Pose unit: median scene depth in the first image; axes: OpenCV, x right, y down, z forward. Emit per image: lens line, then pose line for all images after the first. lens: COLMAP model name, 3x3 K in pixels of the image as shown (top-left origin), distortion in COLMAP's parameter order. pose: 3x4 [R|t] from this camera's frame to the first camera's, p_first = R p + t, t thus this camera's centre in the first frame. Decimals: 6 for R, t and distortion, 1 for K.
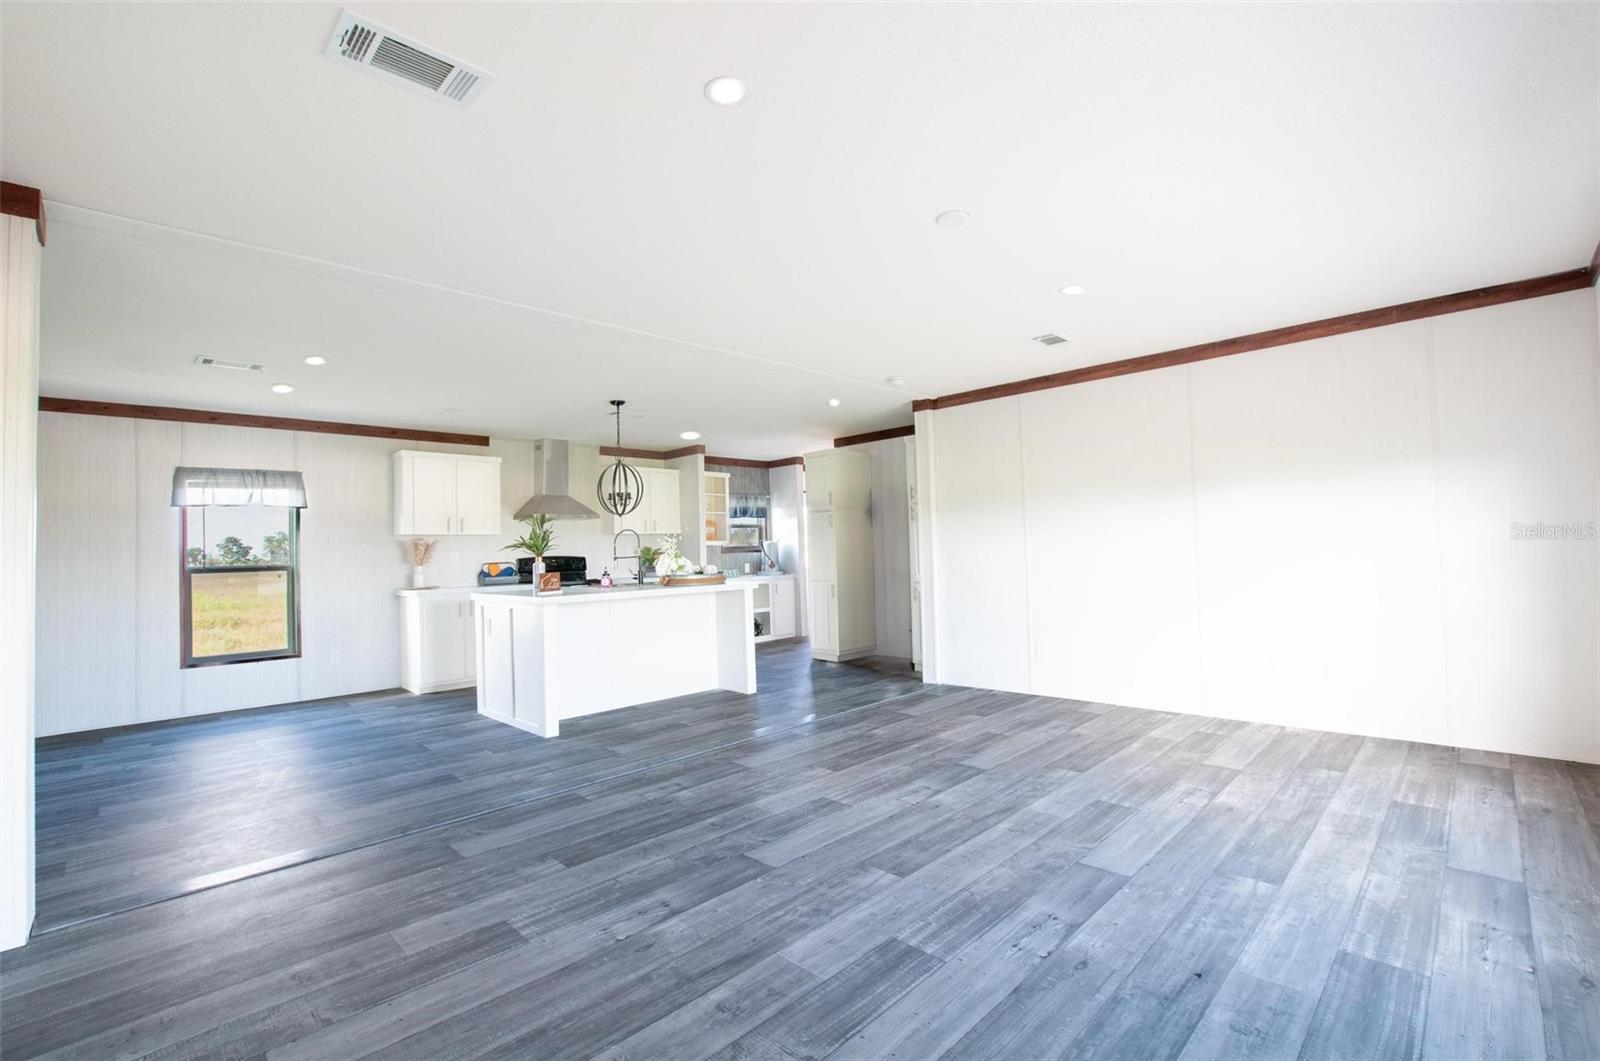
lens RADIAL K [[710.6, 0, 800.9], [0, 710.6, 535.1], [0, 0, 1]] dist [-0.036250, 0.008207]
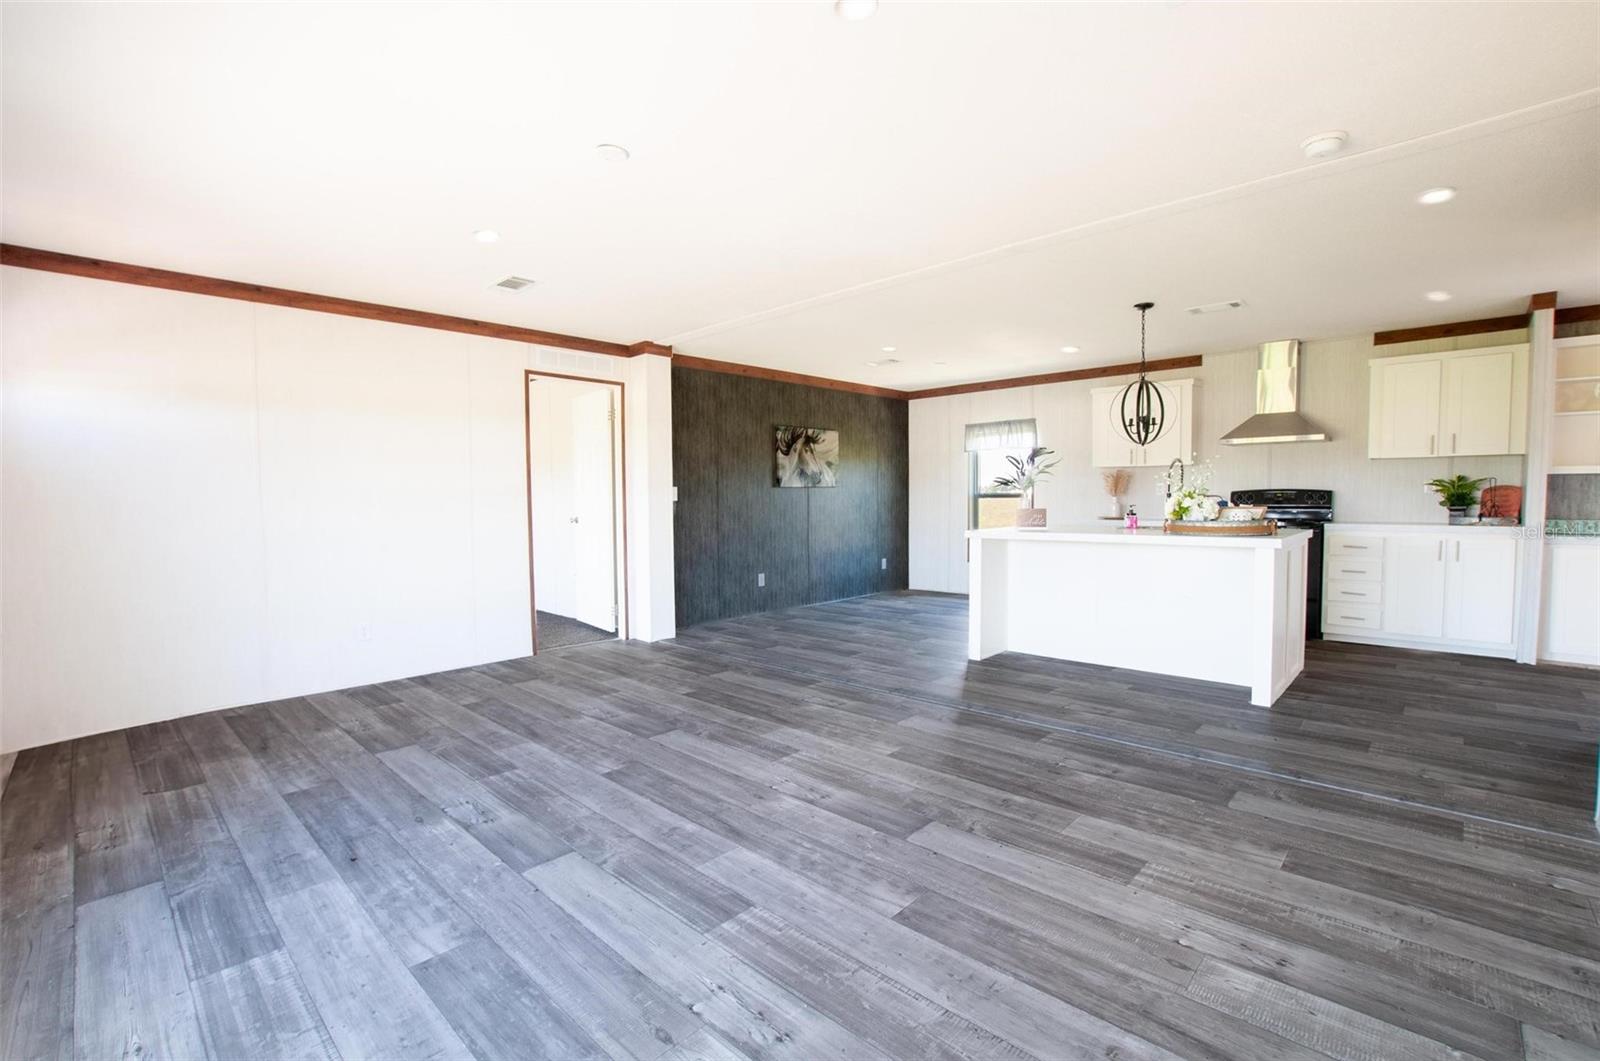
lens RADIAL K [[705.6, 0, 794.4], [0, 705.6, 530.1], [0, 0, 1]] dist [-0.037425, 0.007678]
pose [[0.019232, 0.077227, -0.996828, 1.181298], [0.034084, 0.996382, 0.077850, -0.010321], [0.999234, -0.035473, 0.016531, 1.194322]]
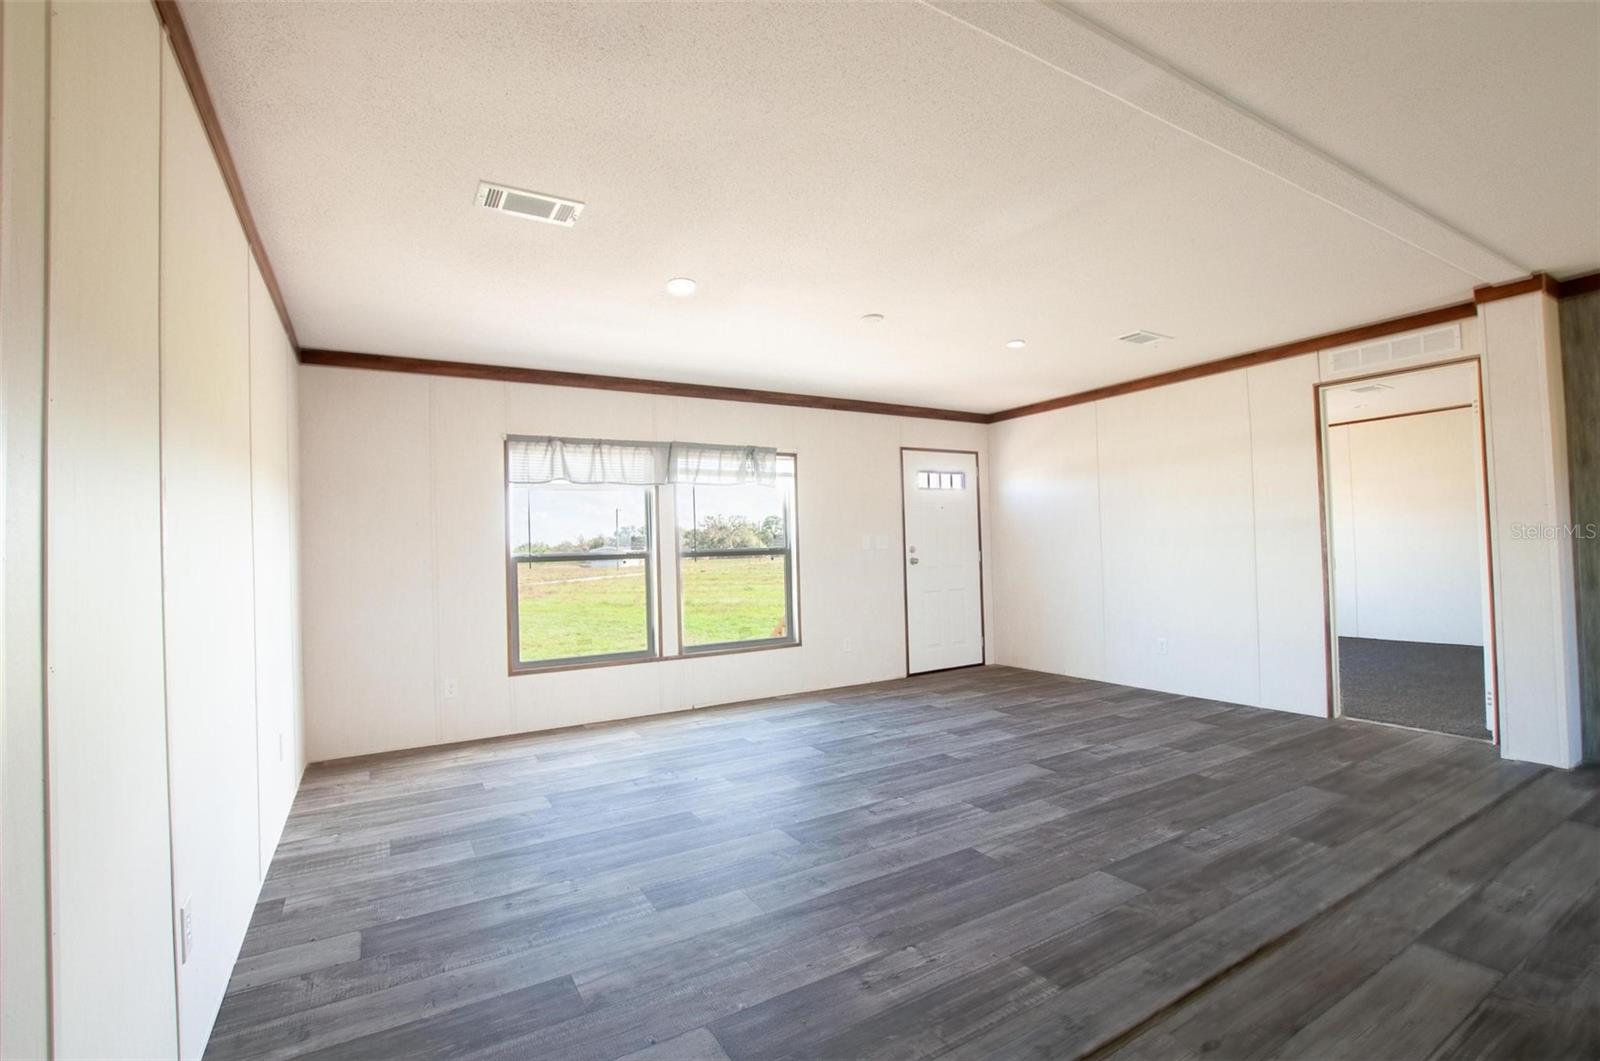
lens RADIAL K [[710.6, 0, 800.9], [0, 710.6, 535.1], [0, 0, 1]] dist [-0.036250, 0.008207]
pose [[-0.966802, 0.062939, 0.247655, 0.026069], [0.052073, 0.997381, -0.050191, 0.053555], [-0.250165, -0.035629, -0.967547, 2.374534]]
